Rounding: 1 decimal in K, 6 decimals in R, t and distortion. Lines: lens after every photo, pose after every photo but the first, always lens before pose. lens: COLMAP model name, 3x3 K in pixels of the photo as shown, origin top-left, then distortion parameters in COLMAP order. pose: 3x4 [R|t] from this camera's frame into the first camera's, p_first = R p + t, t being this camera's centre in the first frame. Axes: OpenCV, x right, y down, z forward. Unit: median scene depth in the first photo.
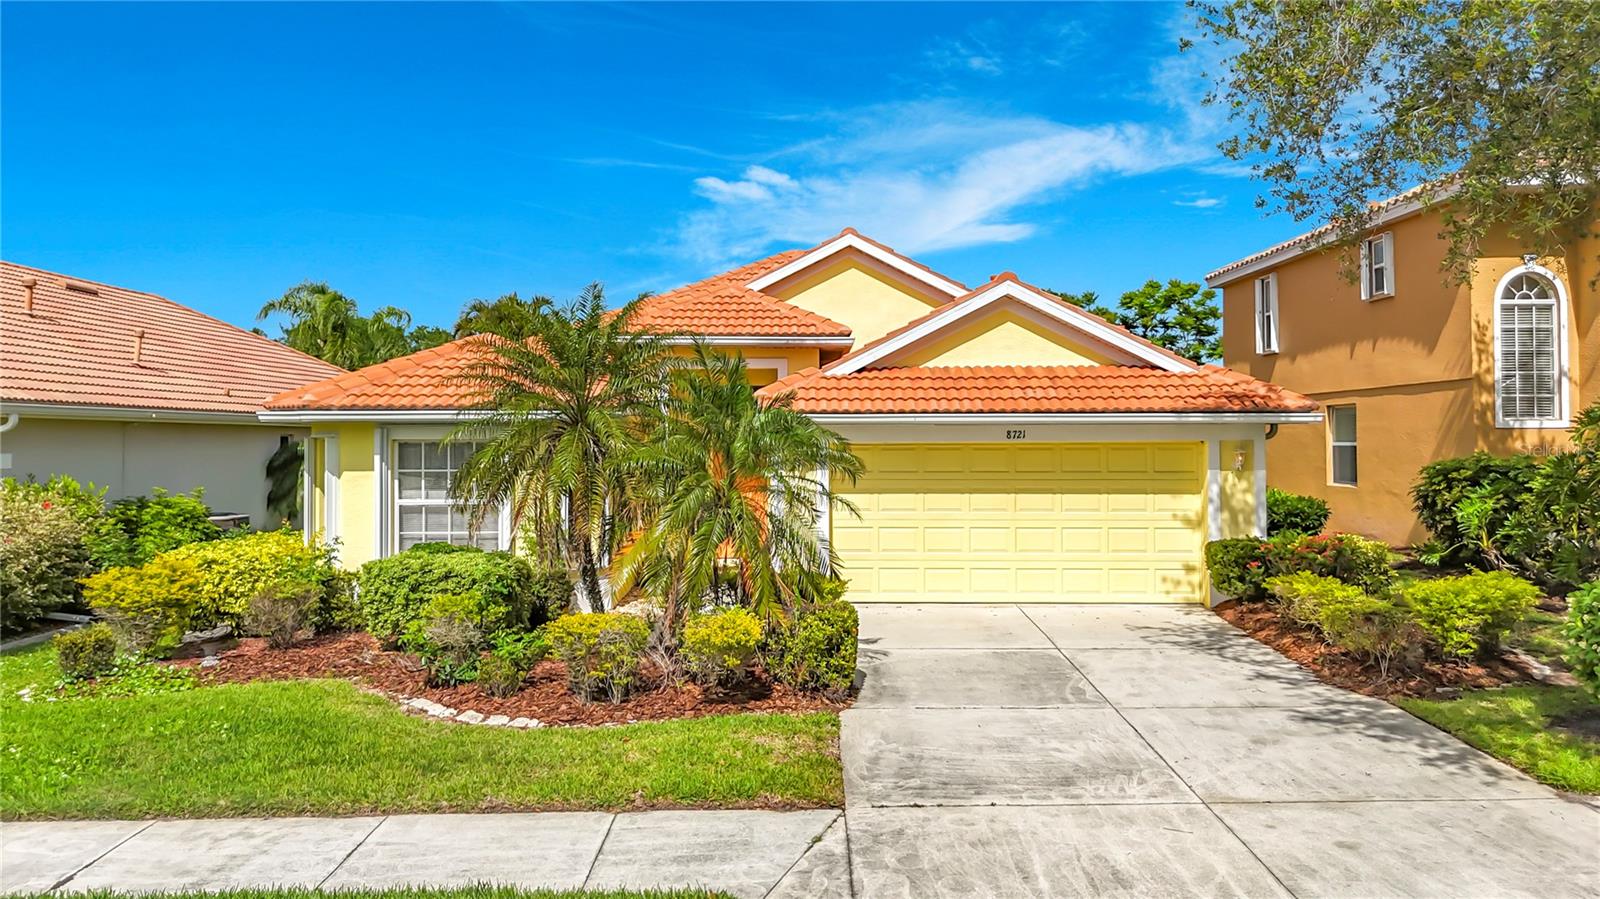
lens RADIAL K [[1229.3, 0, 796.1], [0, 1229.3, 429.7], [0, 0, 1]] dist [0.011784, -0.003169]
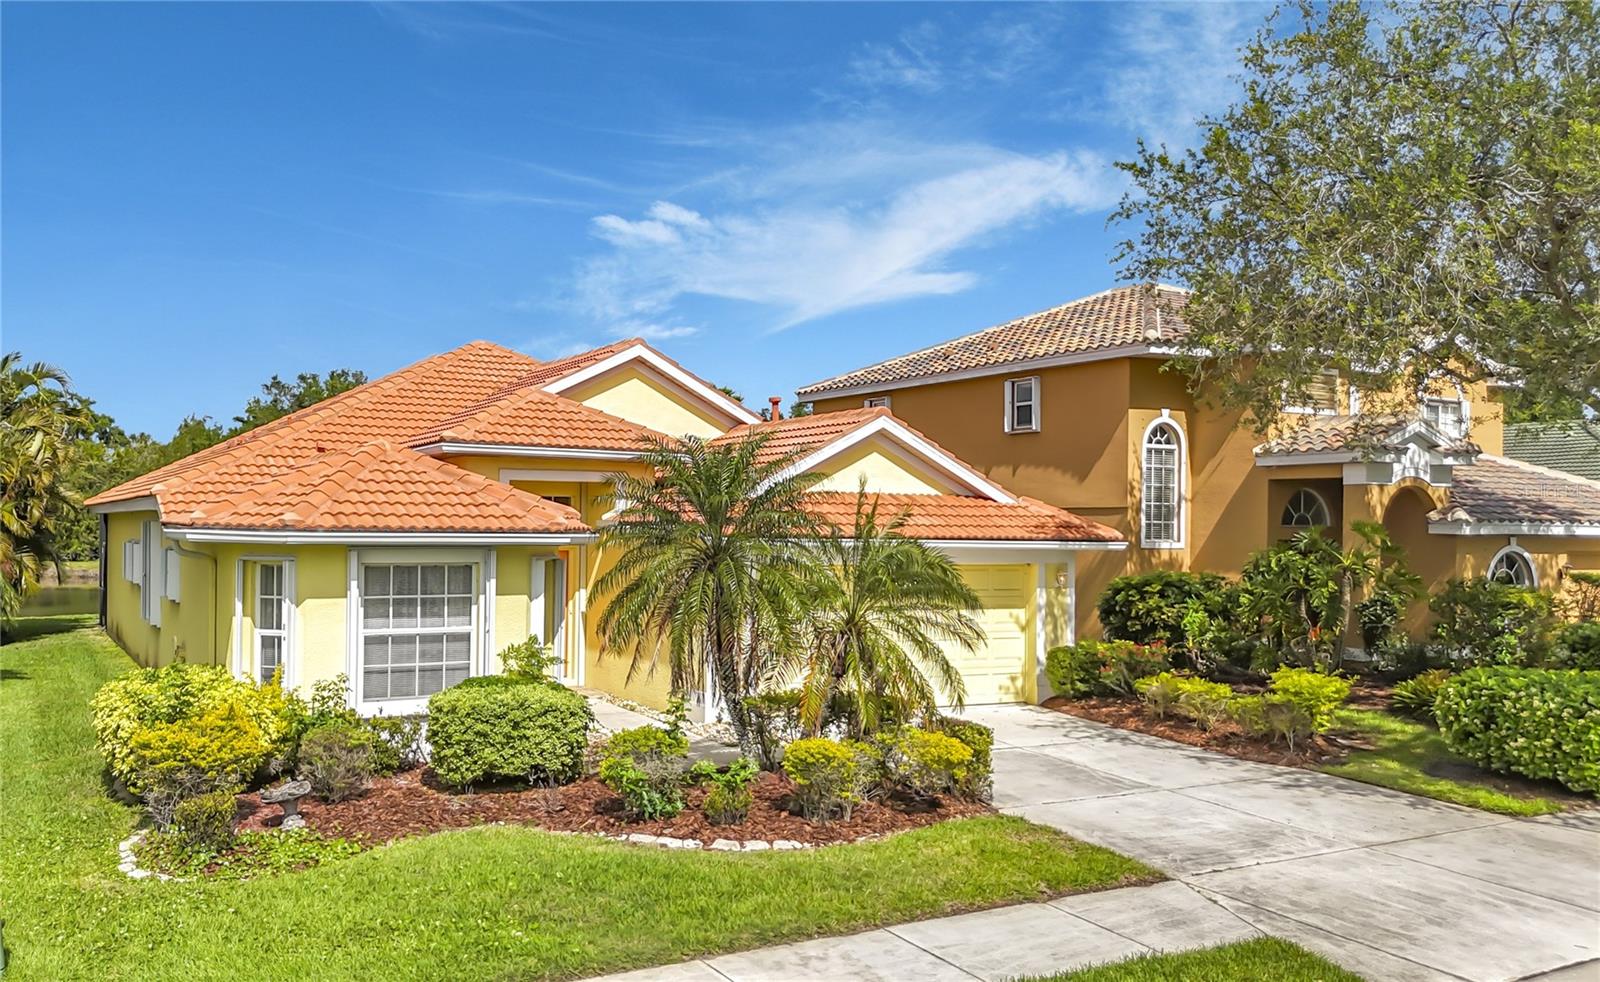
lens RADIAL K [[1382.9, 0, 746.3], [0, 1382.9, 497.7], [0, 0, 1]] dist [0.014729, -0.017743]
pose [[0.874490, 0.025478, 0.484373, -0.863370], [-0.021584, 0.999674, -0.013615, -0.046850], [-0.484562, 0.001451, 0.874755, -0.031751]]
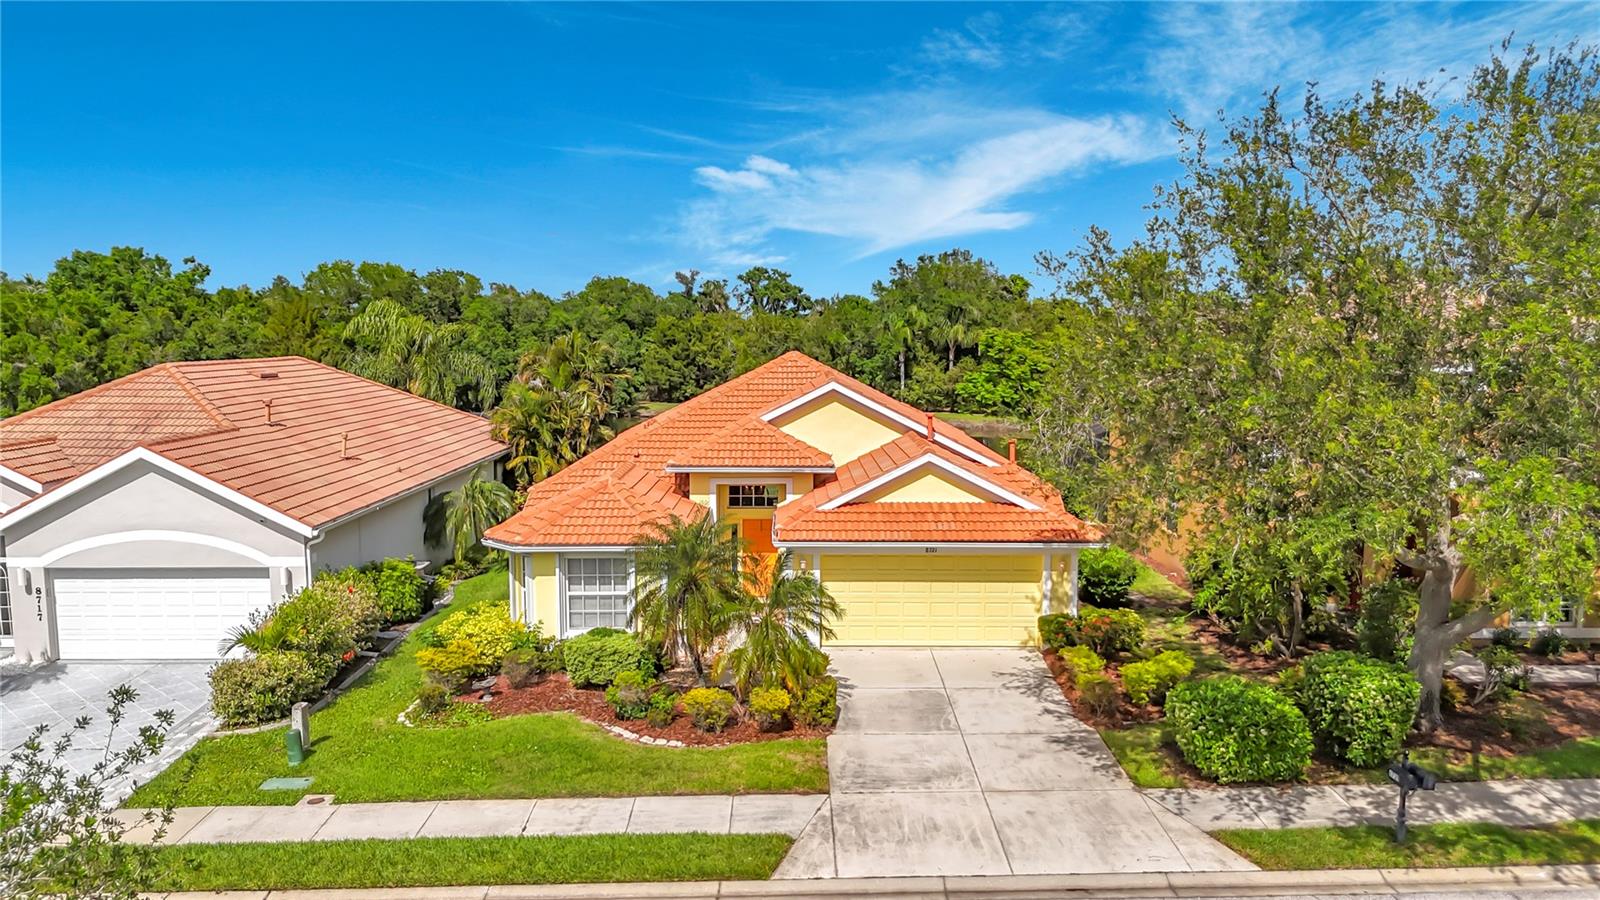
lens RADIAL K [[1236.7, 0, 800.0], [0, 1236.7, 450.0], [0, 0, 1]] dist [0.032360, -0.040908]
pose [[0.999795, 0.004477, 0.019766, -0.055234], [-0.006540, 0.994392, 0.105555, -0.486800], [-0.019183, -0.105663, 0.994217, -1.049814]]
